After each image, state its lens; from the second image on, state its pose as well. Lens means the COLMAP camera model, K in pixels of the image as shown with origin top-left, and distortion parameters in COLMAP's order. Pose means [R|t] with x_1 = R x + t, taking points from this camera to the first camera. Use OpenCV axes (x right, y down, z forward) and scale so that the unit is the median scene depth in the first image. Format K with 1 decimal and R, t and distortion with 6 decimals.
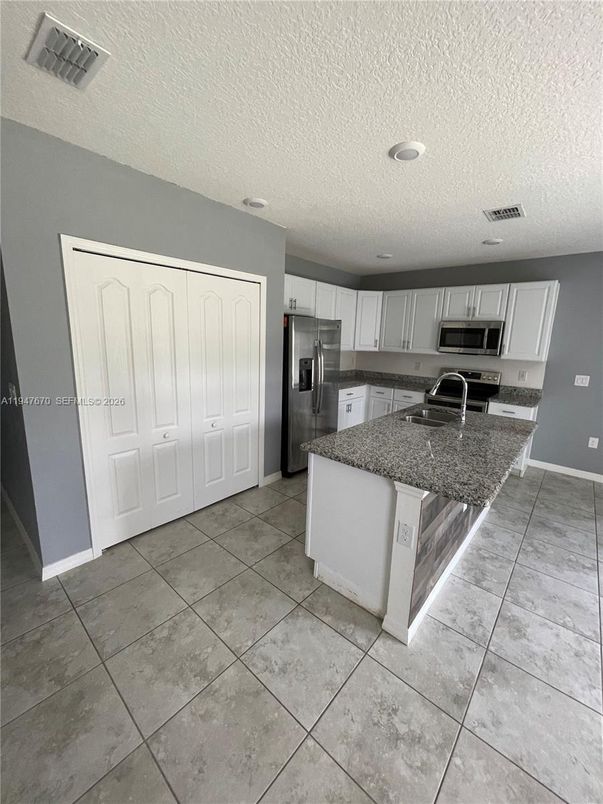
lens RADIAL K [[324.4, 0, 302.3], [0, 324.4, 398.4], [0, 0, 1]] dist [-0.004489, -0.000180]
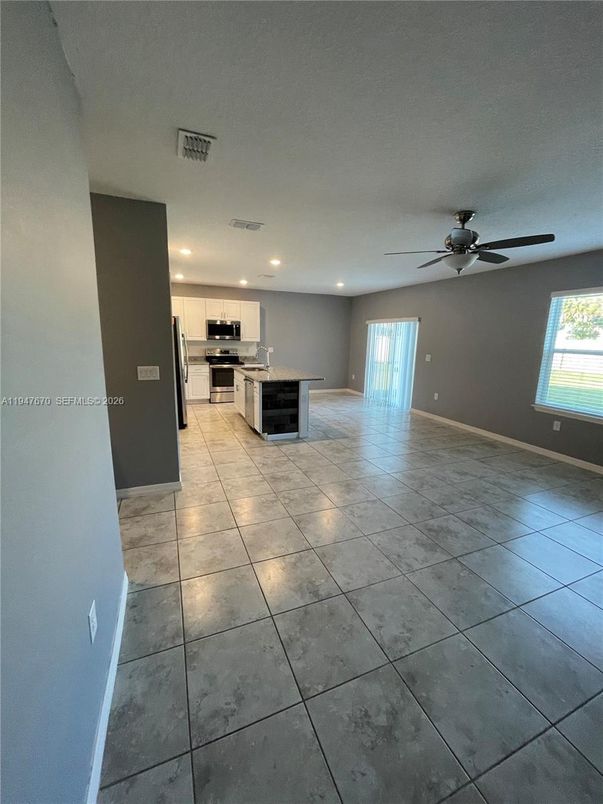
lens RADIAL K [[324.4, 0, 301.8], [0, 324.4, 398.6], [0, 0, 1]] dist [-0.004489, -0.000180]
pose [[0.442854, -0.191895, 0.875818, -1.022295], [0.162660, 0.977814, 0.131994, 0.009994], [-0.881715, 0.084007, 0.464242, -0.159502]]
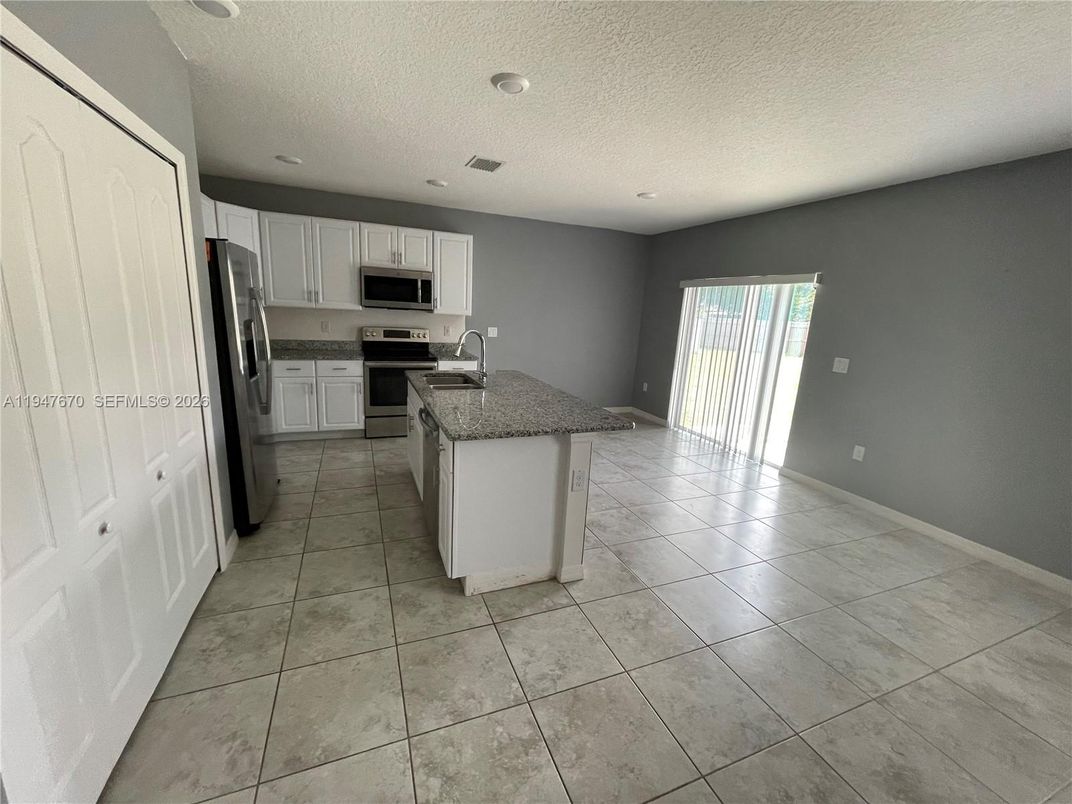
lens RADIAL K [[432.5, 0, 530.6], [0, 432.5, 402.1], [0, 0, 1]] dist [-0.004489, -0.000180]
pose [[0.456393, -0.198913, 0.867259, -0.420296], [0.129734, 0.979152, 0.156304, -0.035275], [-0.880269, 0.041177, 0.472684, 0.201310]]
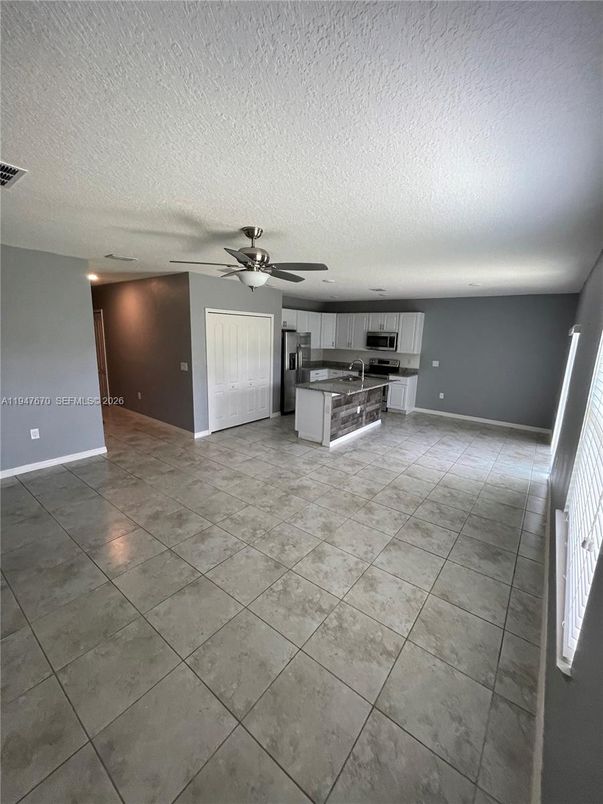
lens RADIAL K [[324.4, 0, 302.7], [0, 324.4, 399.4], [0, 0, 1]] dist [-0.004489, -0.000180]
pose [[0.998101, -0.013752, 0.060041, -0.047107], [0.012887, 0.999808, 0.014760, 0.122637], [-0.060232, -0.013958, 0.998087, -0.919546]]
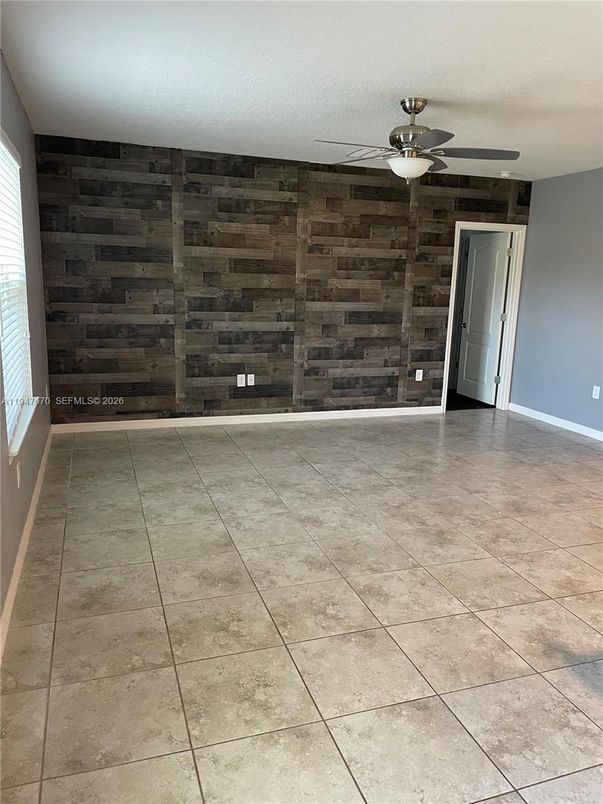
lens RADIAL K [[608.9, 0, 306.0], [0, 608.9, 386.4], [0, 0, 1]] dist [0.081383, -0.087926]
pose [[-0.495463, 0.110327, -0.861594, 0.939483], [-0.214074, 0.945797, 0.244214, -0.011009], [0.841837, 0.305444, -0.444989, 0.279338]]
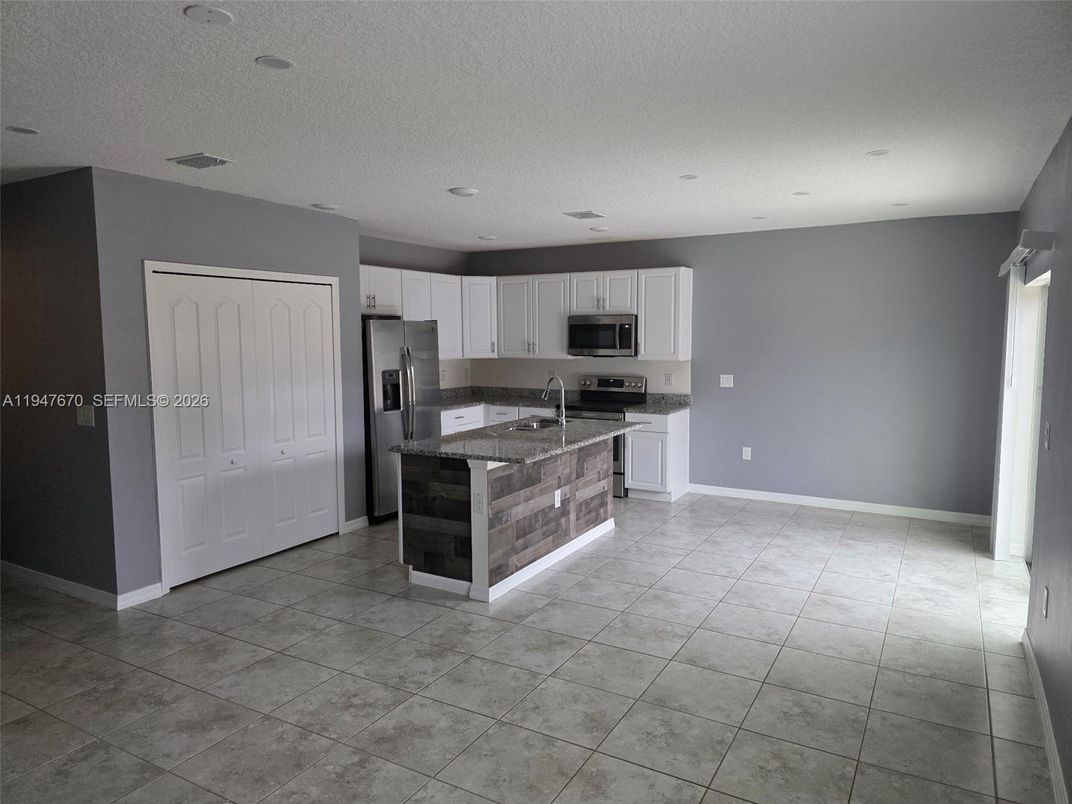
lens RADIAL K [[718.7, 0, 537.0], [0, 718.7, 397.1], [0, 0, 1]] dist [0.049591, -0.036723]
pose [[0.979498, -0.055248, 0.193729, 0.013286], [0.073996, 0.993106, -0.090911, 0.126149], [-0.187371, 0.103383, 0.976834, -0.769449]]
